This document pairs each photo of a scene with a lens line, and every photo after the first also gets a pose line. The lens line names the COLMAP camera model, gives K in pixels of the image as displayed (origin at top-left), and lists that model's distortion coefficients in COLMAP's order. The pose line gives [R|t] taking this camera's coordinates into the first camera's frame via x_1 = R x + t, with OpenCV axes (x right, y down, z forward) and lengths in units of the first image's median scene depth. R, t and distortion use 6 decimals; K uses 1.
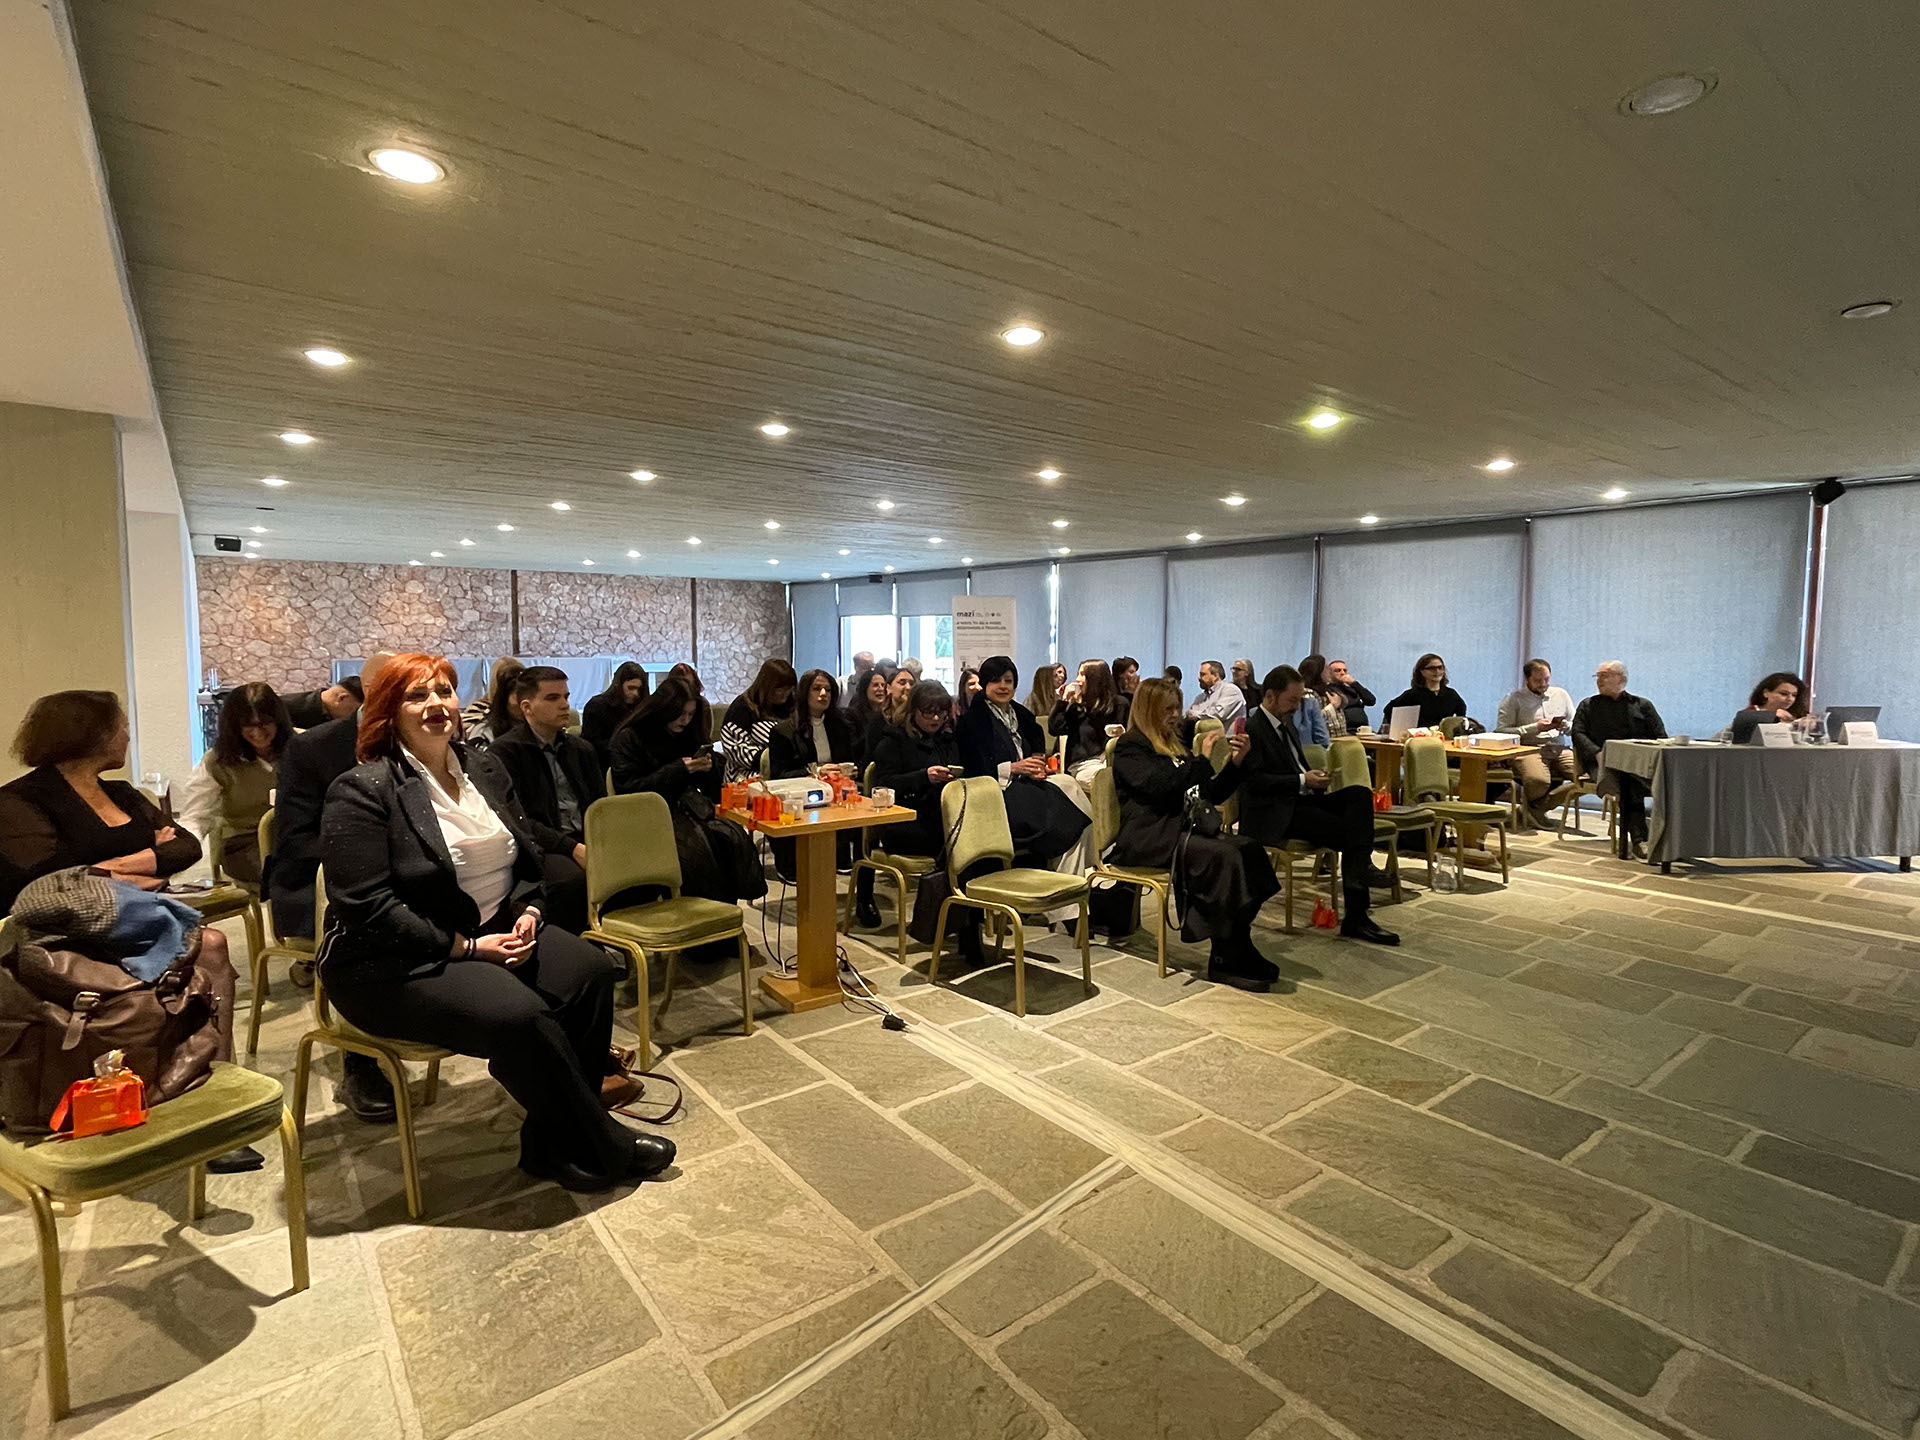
lens RADIAL K [[953.9, 0, 961.4], [0, 953.9, 717.7], [0, 0, 1]] dist [-0.001804, -0.000358]
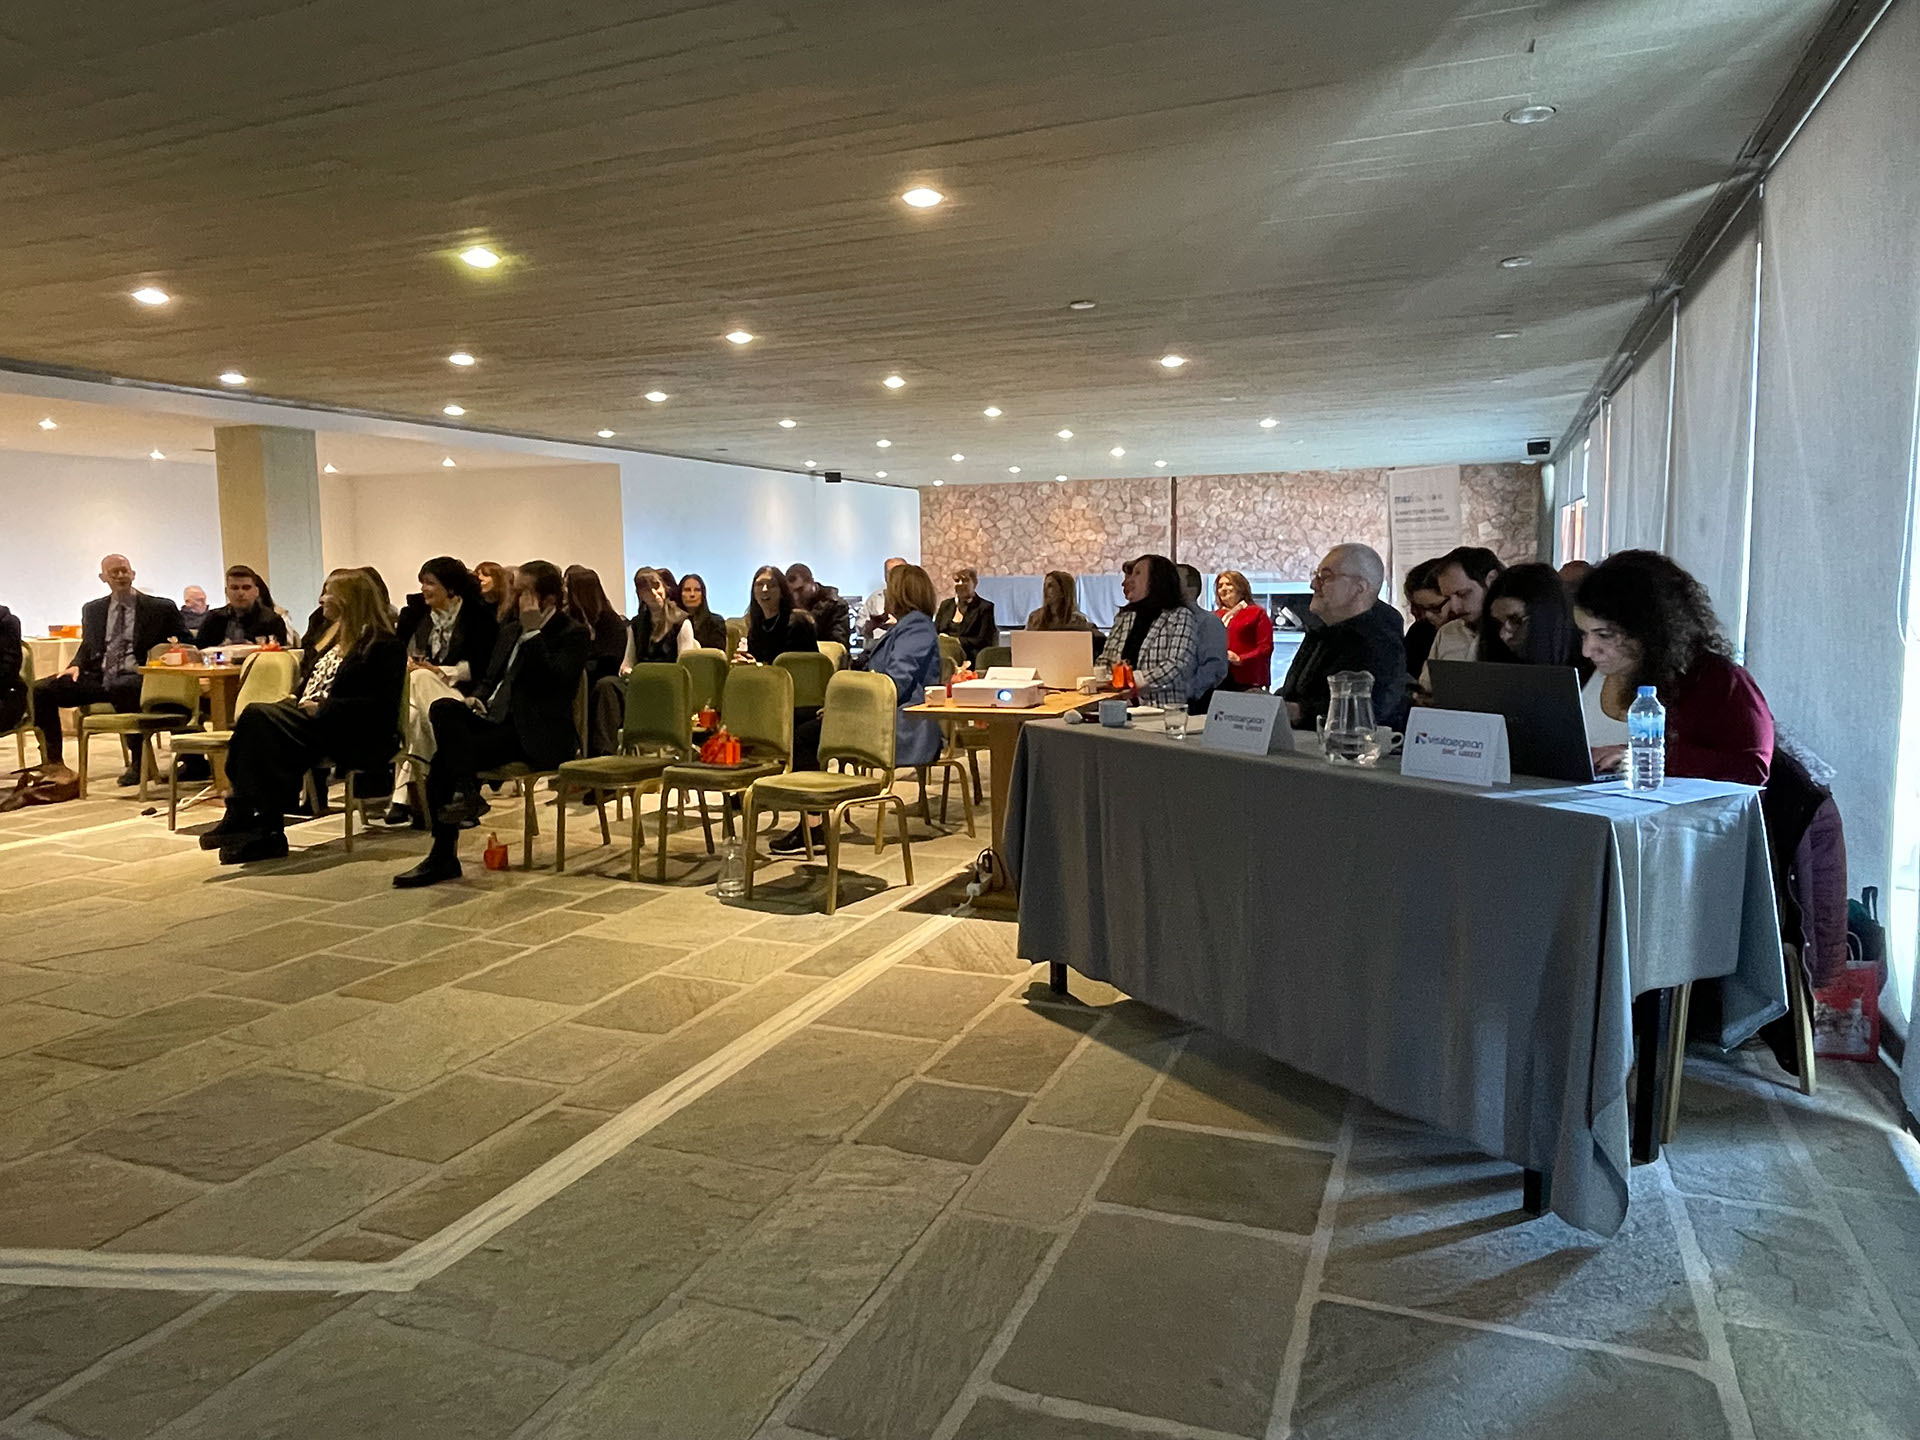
lens RADIAL K [[1249.8, 0, 963.0], [0, 1249.8, 715.2], [0, 0, 1]] dist [0.007758, 0.000537]
pose [[0.496448, 0.090417, -0.863345, 0.483030], [-0.055910, 0.995826, 0.072142, -0.005790], [0.866264, 0.012455, 0.499431, 0.254858]]
